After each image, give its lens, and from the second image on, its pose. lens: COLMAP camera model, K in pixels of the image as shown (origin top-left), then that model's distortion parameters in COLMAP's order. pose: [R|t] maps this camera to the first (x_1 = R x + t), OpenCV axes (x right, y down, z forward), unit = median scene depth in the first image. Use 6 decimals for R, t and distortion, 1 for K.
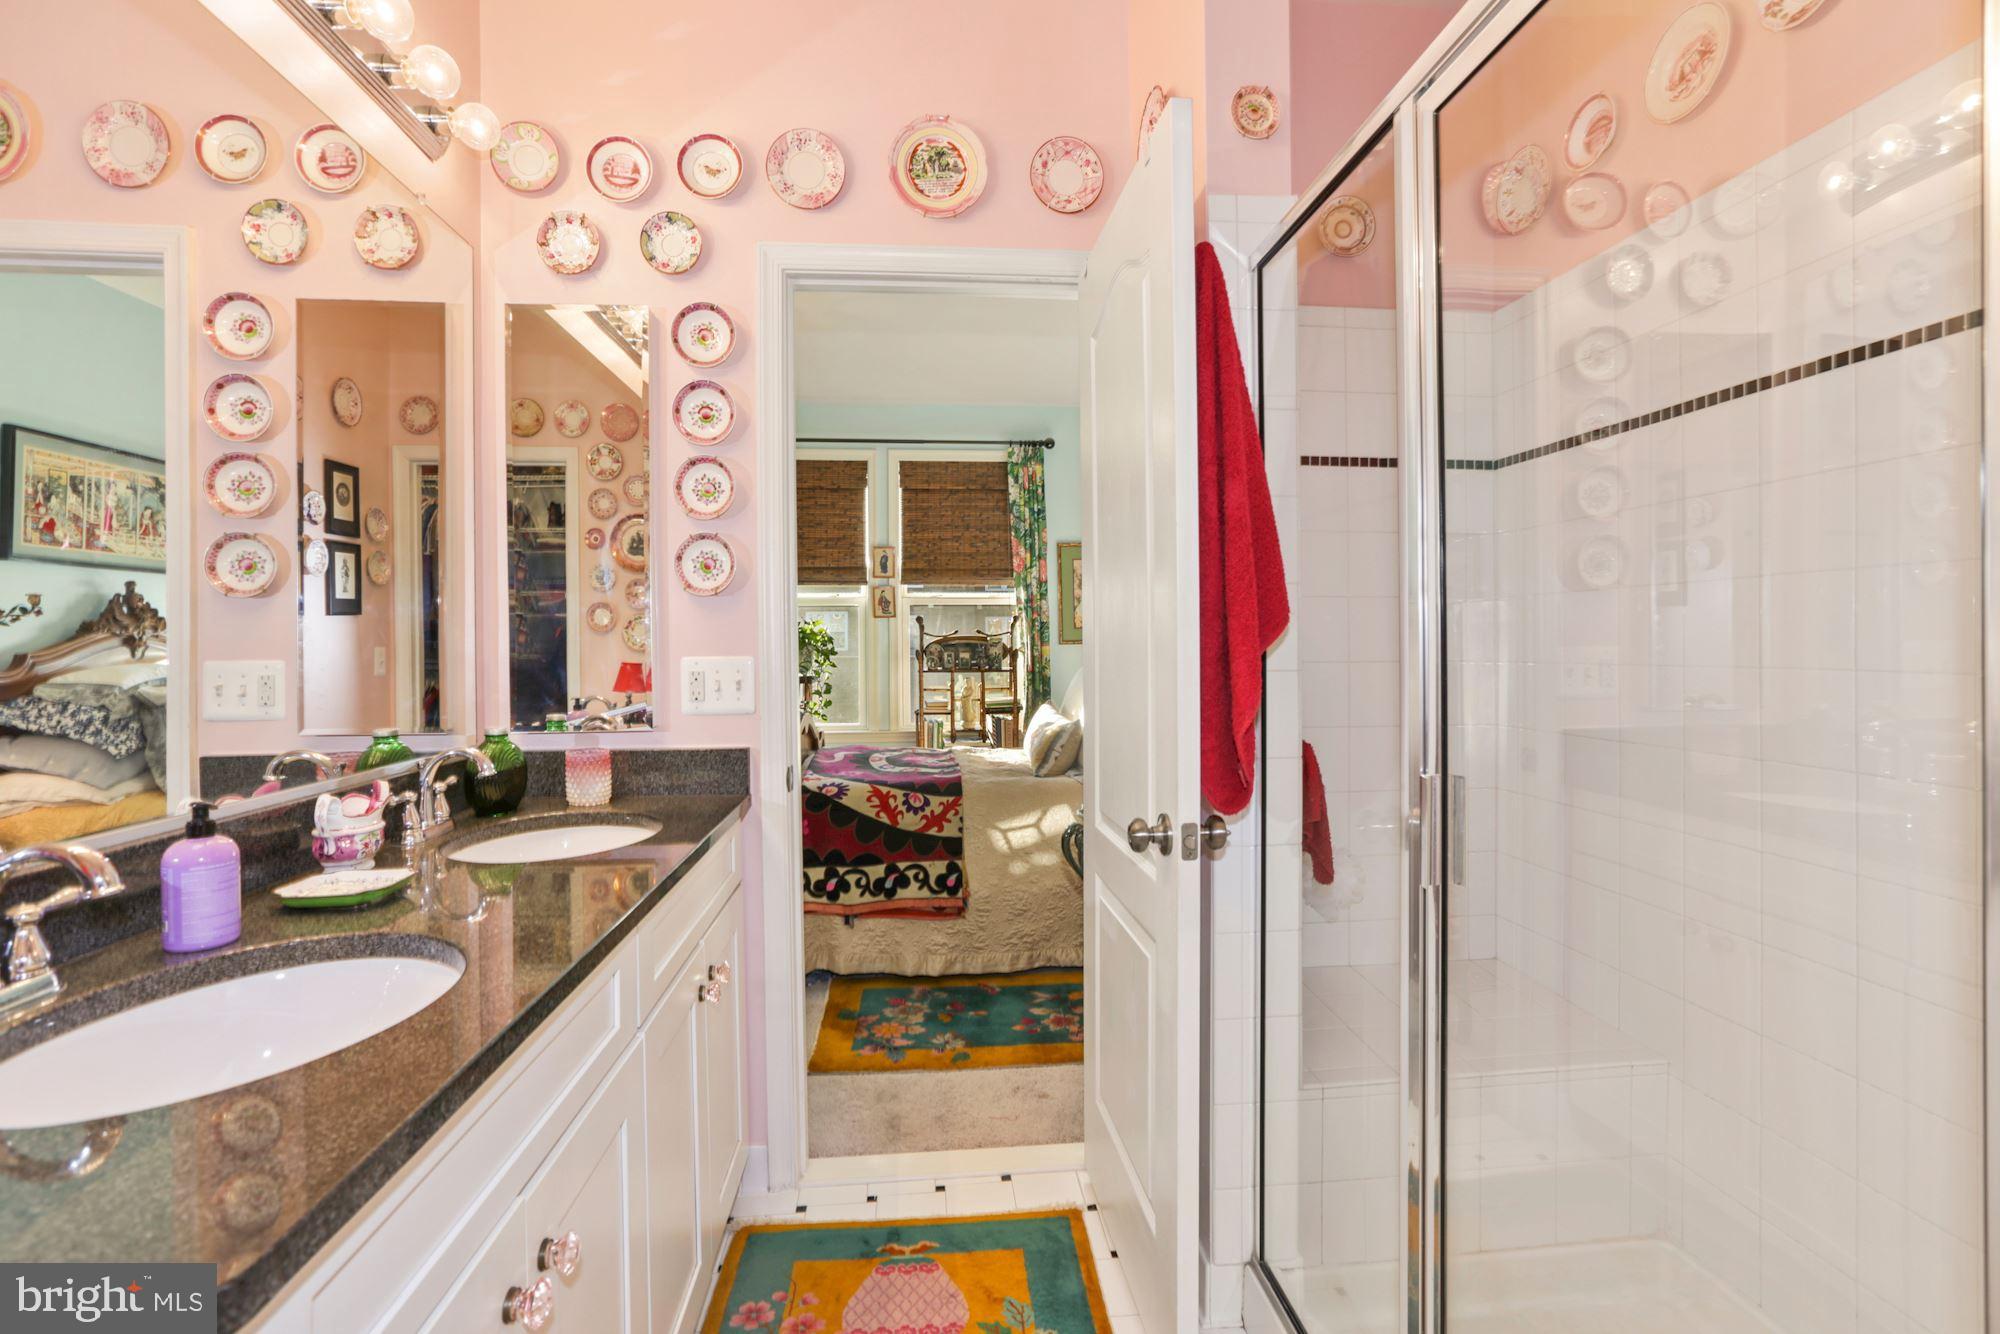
lens RADIAL K [[925.5, 0, 1001.9], [0, 925.5, 660.7], [0, 0, 1]] dist [-0.043787, 0.014816]
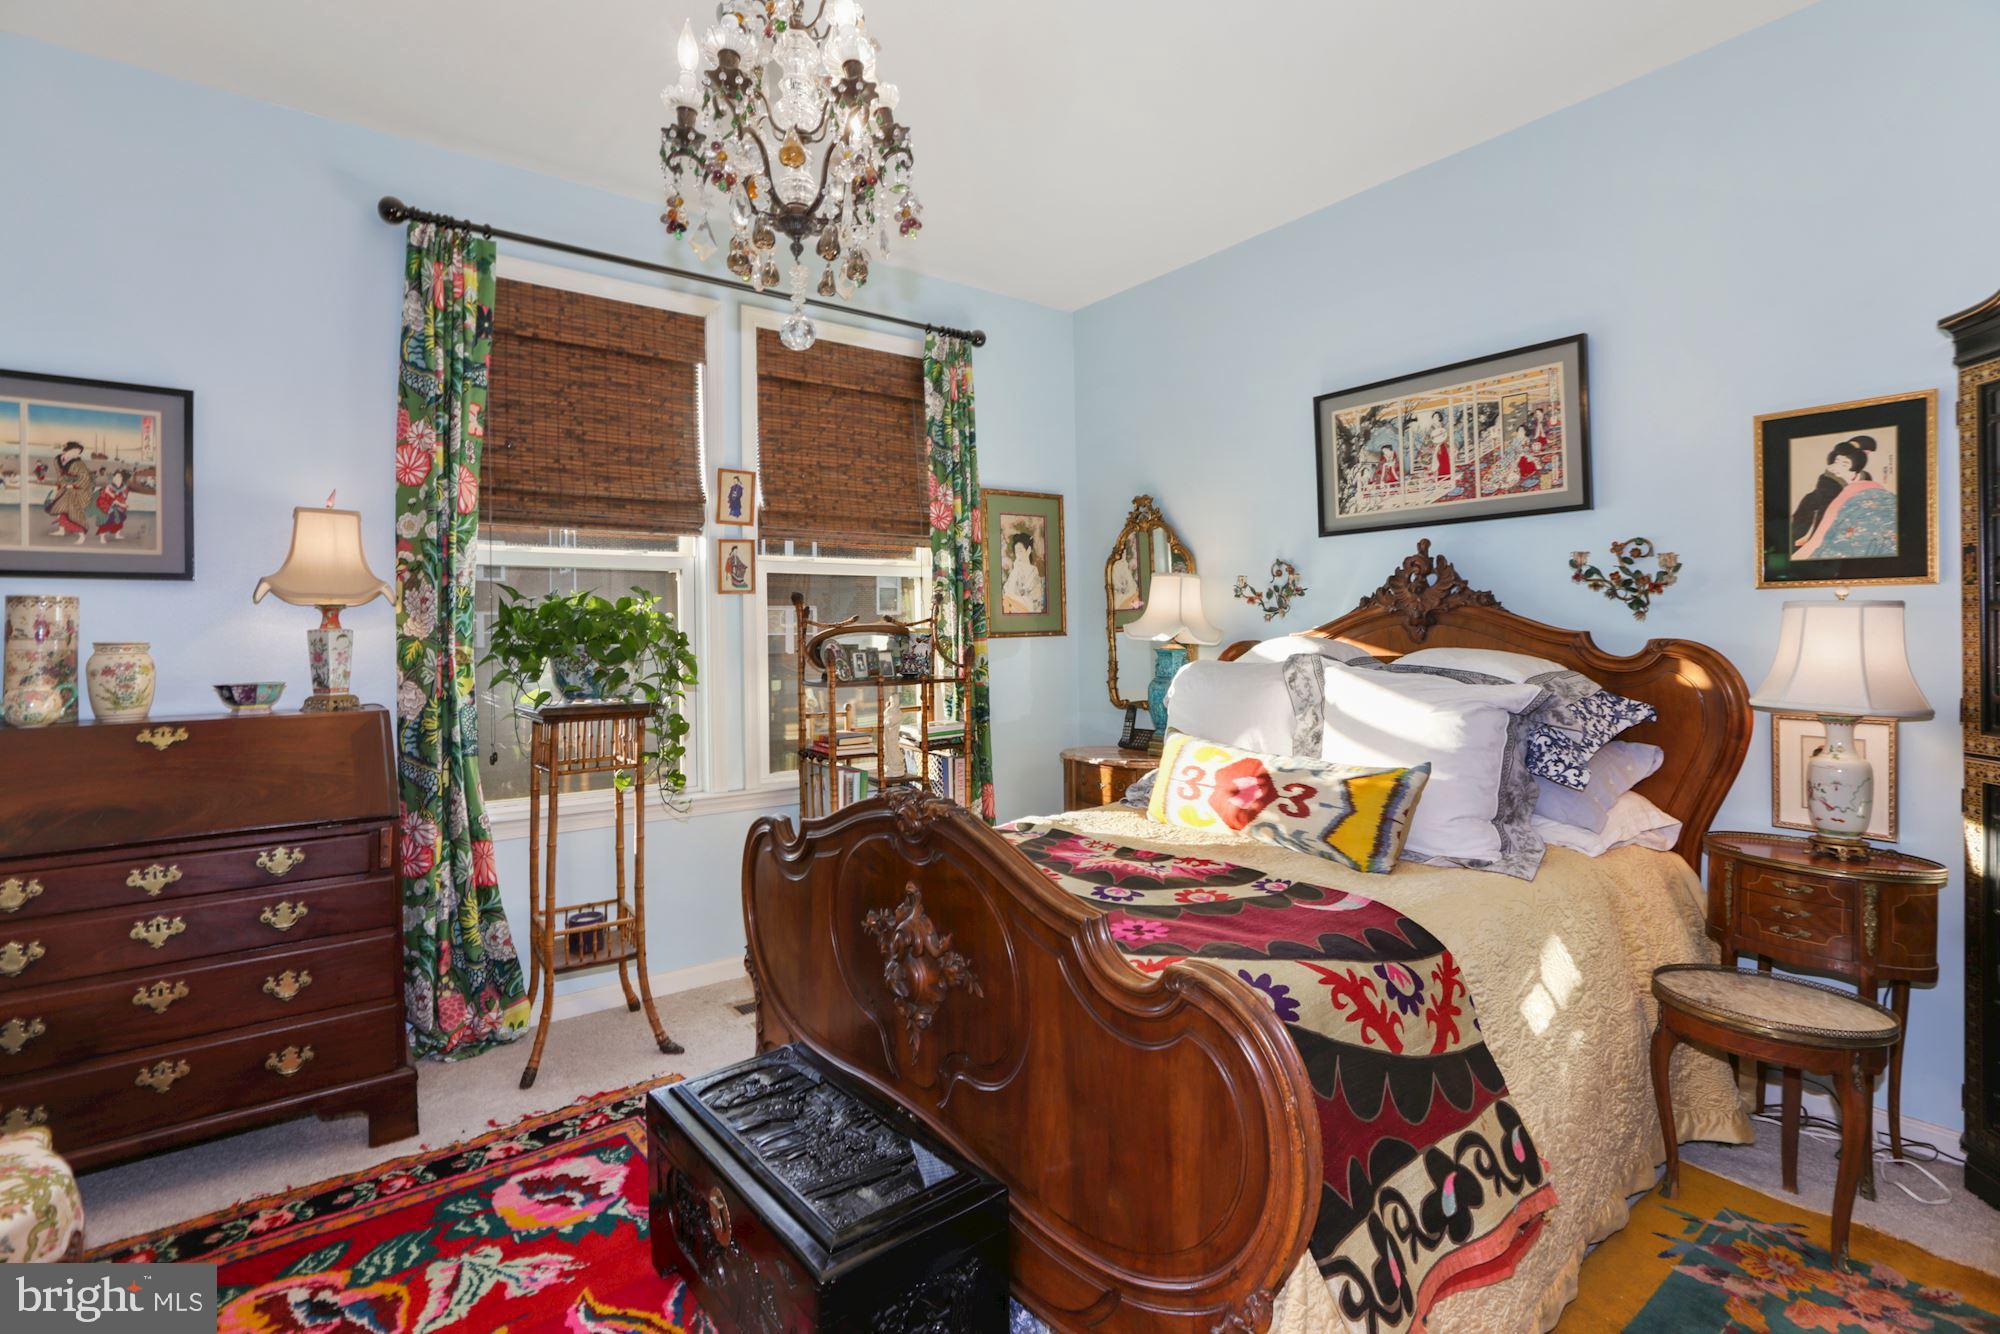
lens RADIAL K [[925.5, 0, 996.3], [0, 925.5, 628.5], [0, 0, 1]] dist [-0.043787, 0.014816]
pose [[0.846321, -0.002257, 0.532668, -0.295607], [0.018755, 0.999497, -0.025565, -0.007400], [-0.532342, 0.031626, 0.845938, 0.432682]]
